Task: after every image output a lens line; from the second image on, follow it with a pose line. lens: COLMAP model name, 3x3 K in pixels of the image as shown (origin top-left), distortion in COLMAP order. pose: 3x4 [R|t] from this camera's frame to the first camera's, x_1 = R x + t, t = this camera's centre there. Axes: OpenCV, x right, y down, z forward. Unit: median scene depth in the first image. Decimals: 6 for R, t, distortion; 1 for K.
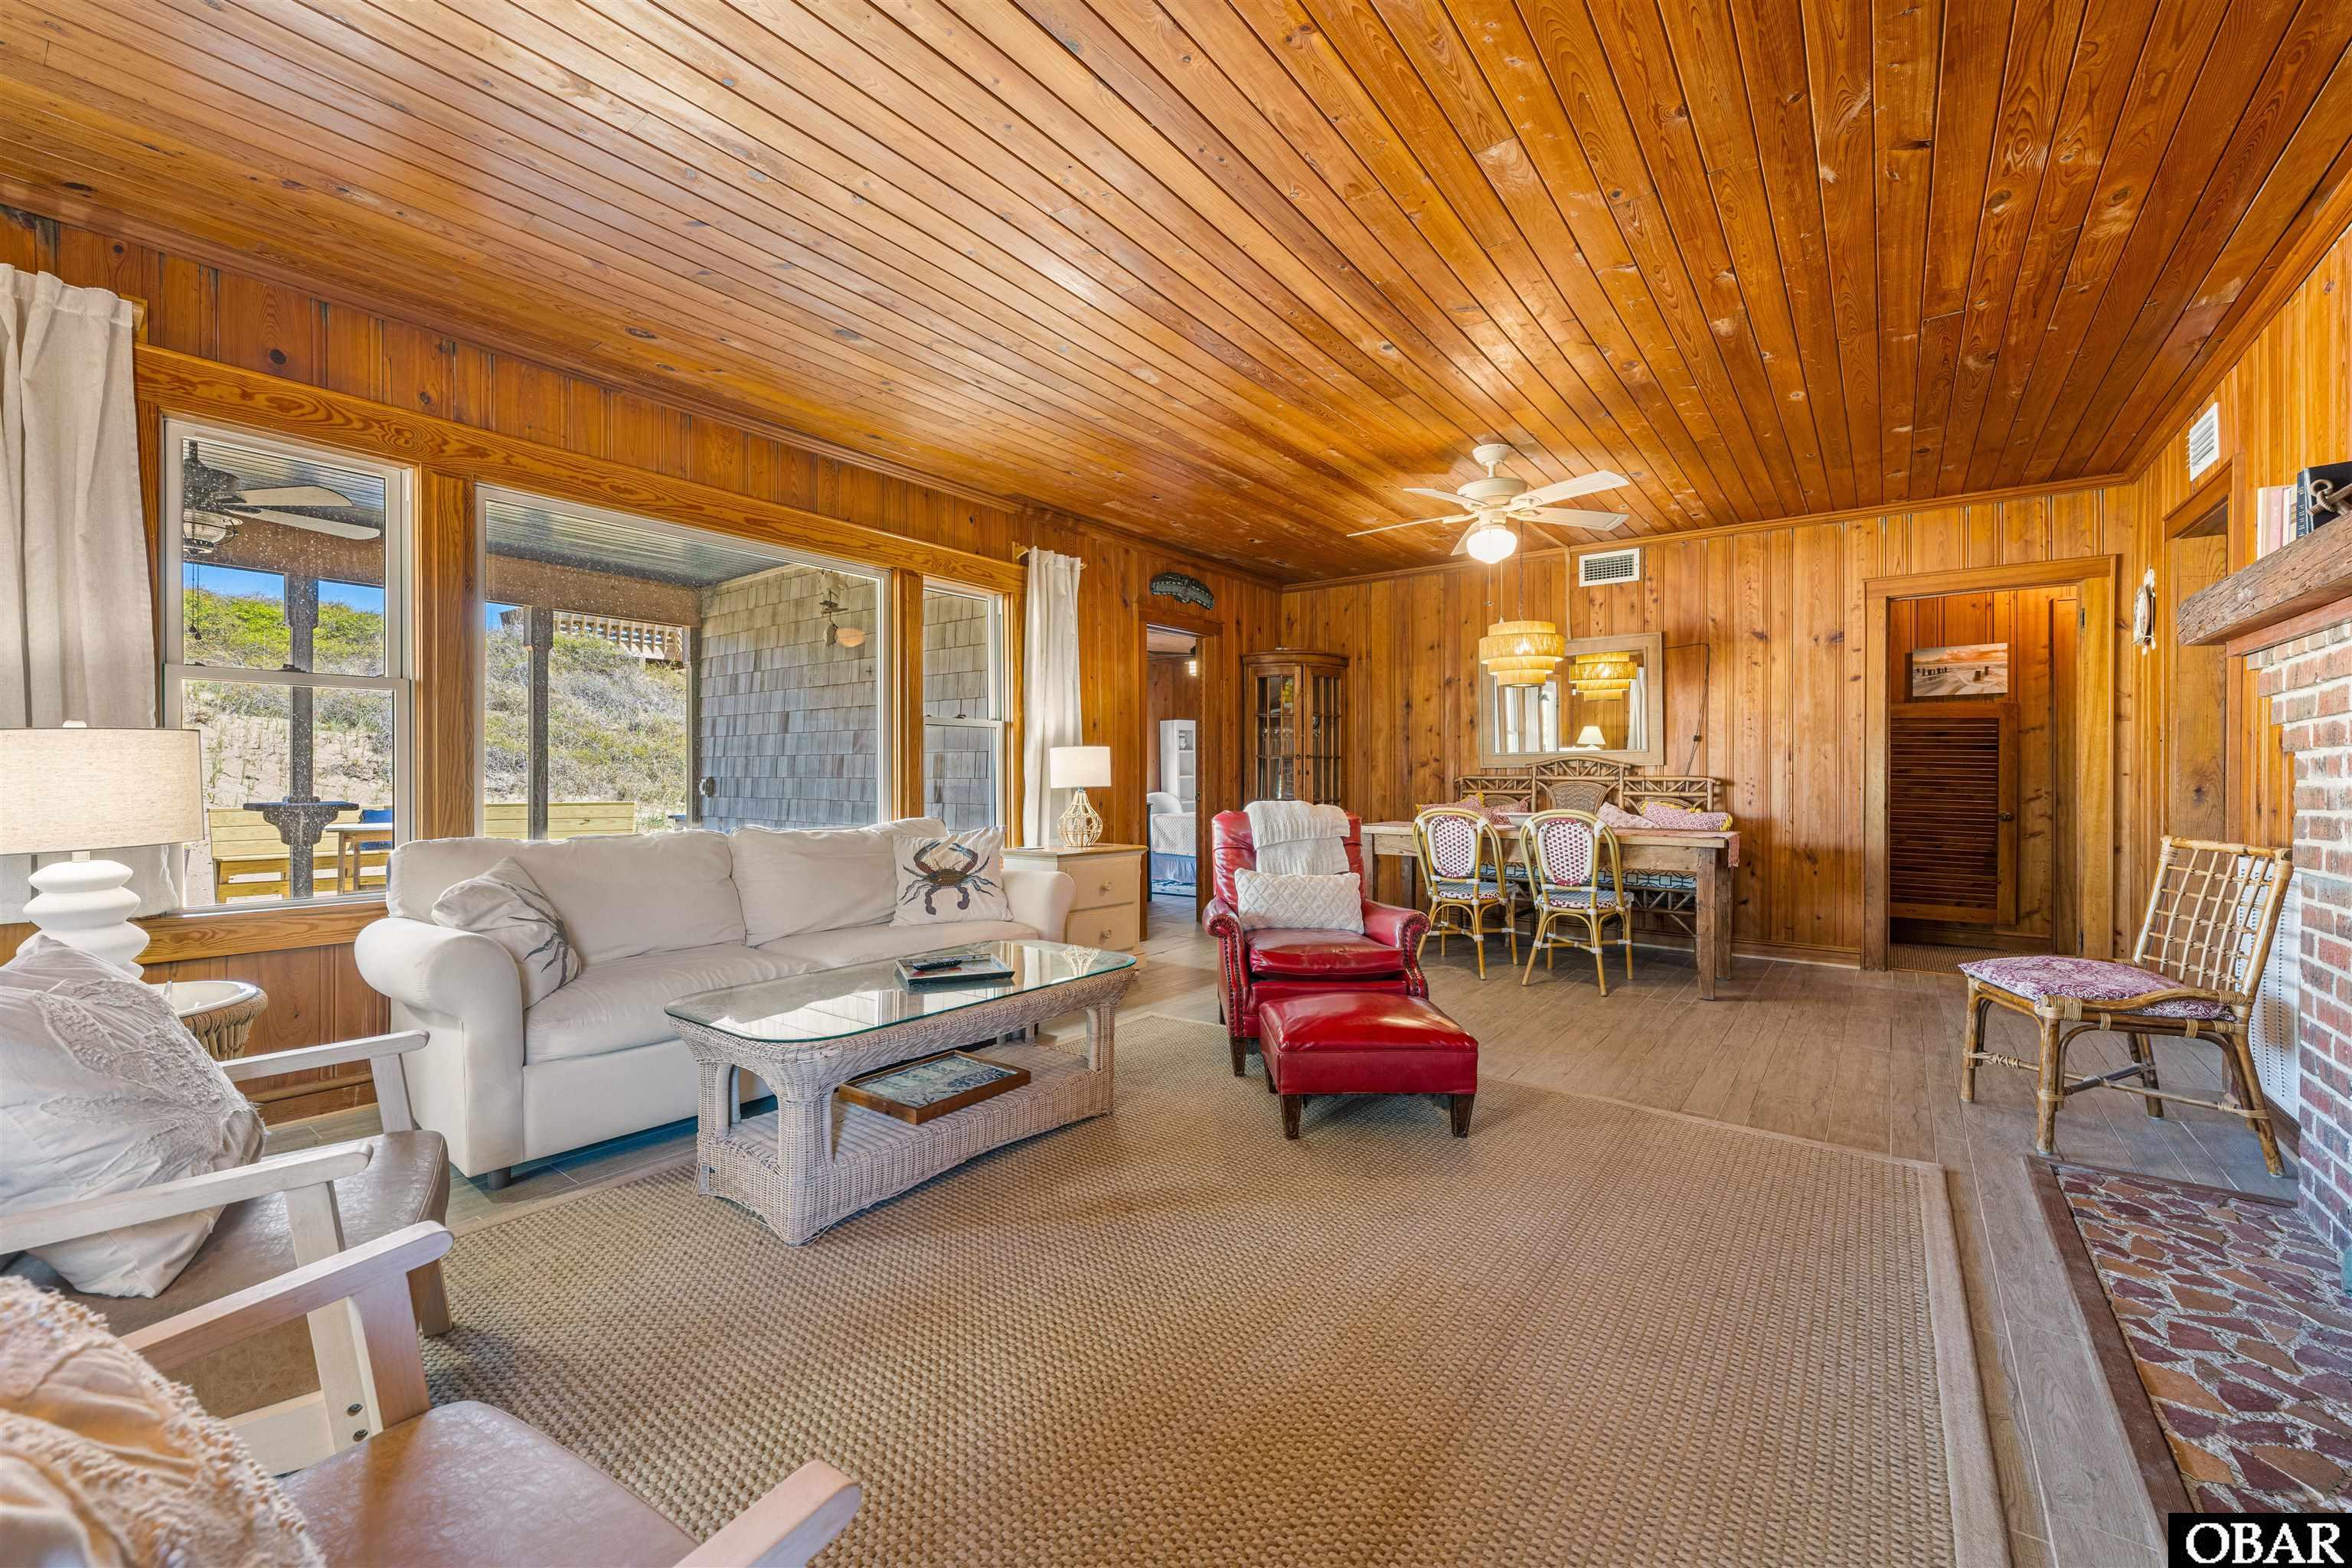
lens RADIAL K [[954.9, 0, 1174.1], [0, 954.9, 781.9], [0, 0, 1]] dist [-0.000233, 0.000197]
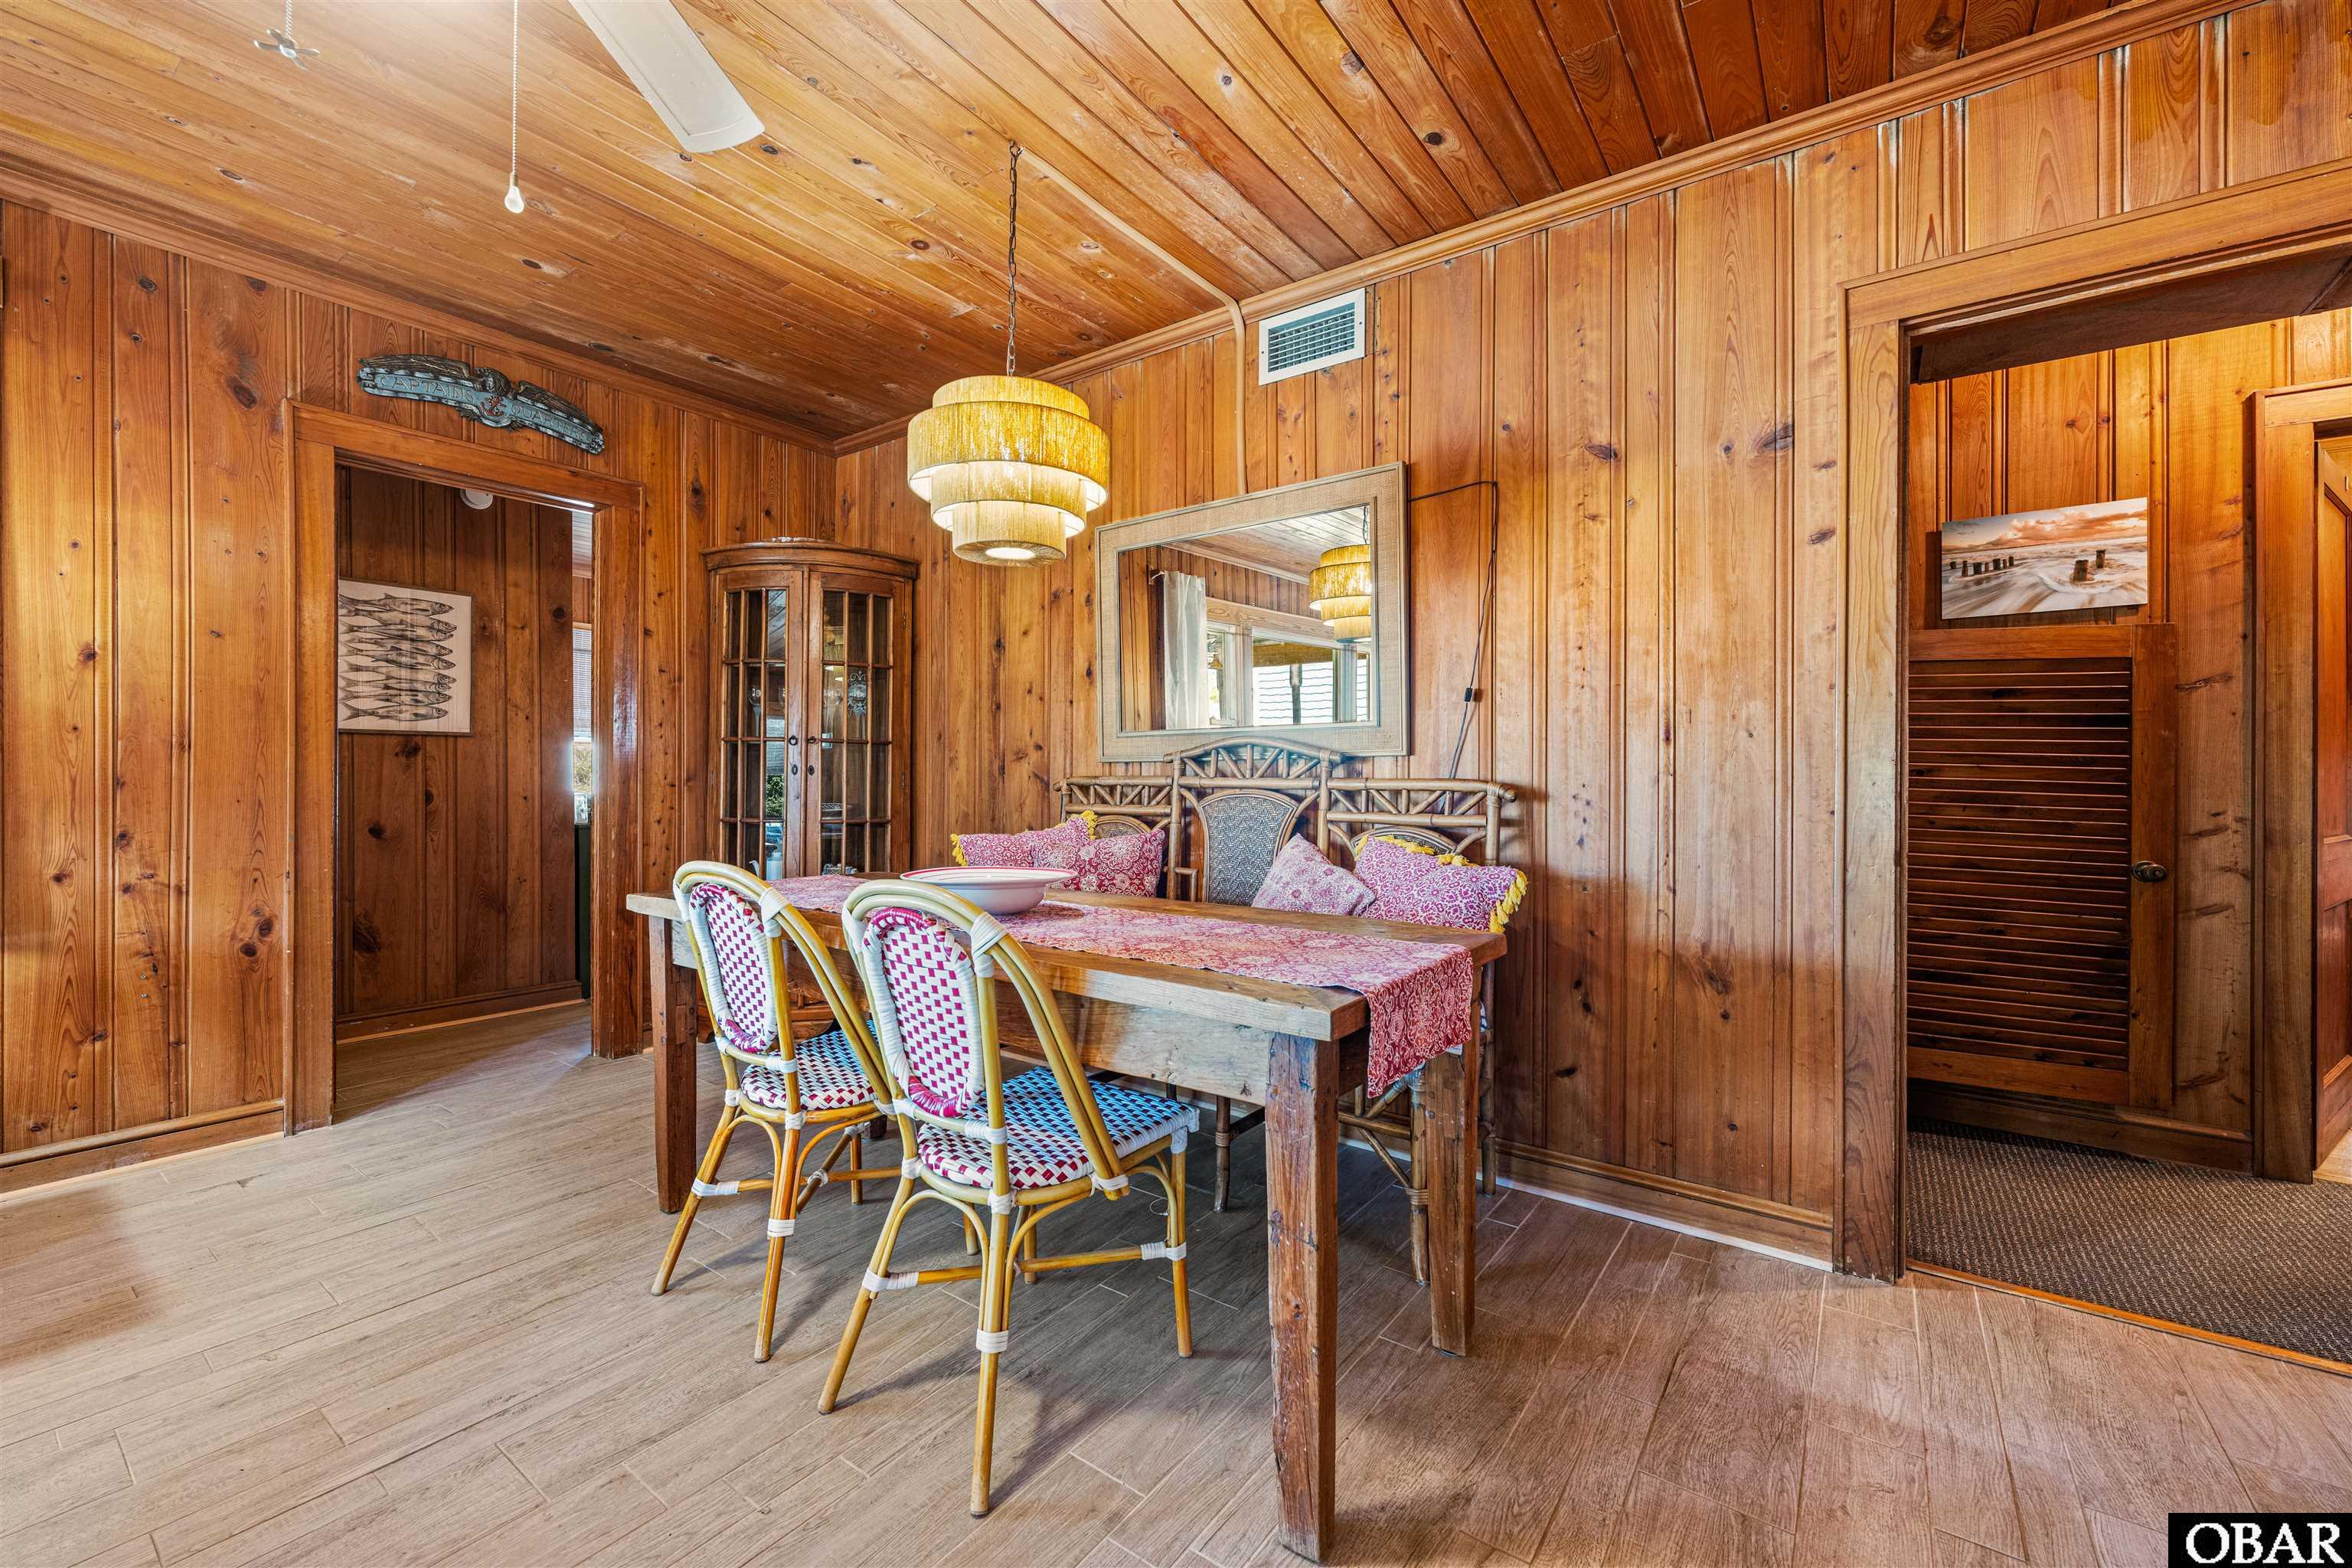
lens RADIAL K [[954.9, 0, 1177.6], [0, 954.9, 780.8], [0, 0, 1]] dist [-0.000233, 0.000197]
pose [[0.999865, 0.004630, 0.015768, 0.397222], [-0.004549, 0.999977, -0.005120, -0.002513], [-0.015791, 0.005047, 0.999863, 0.548599]]
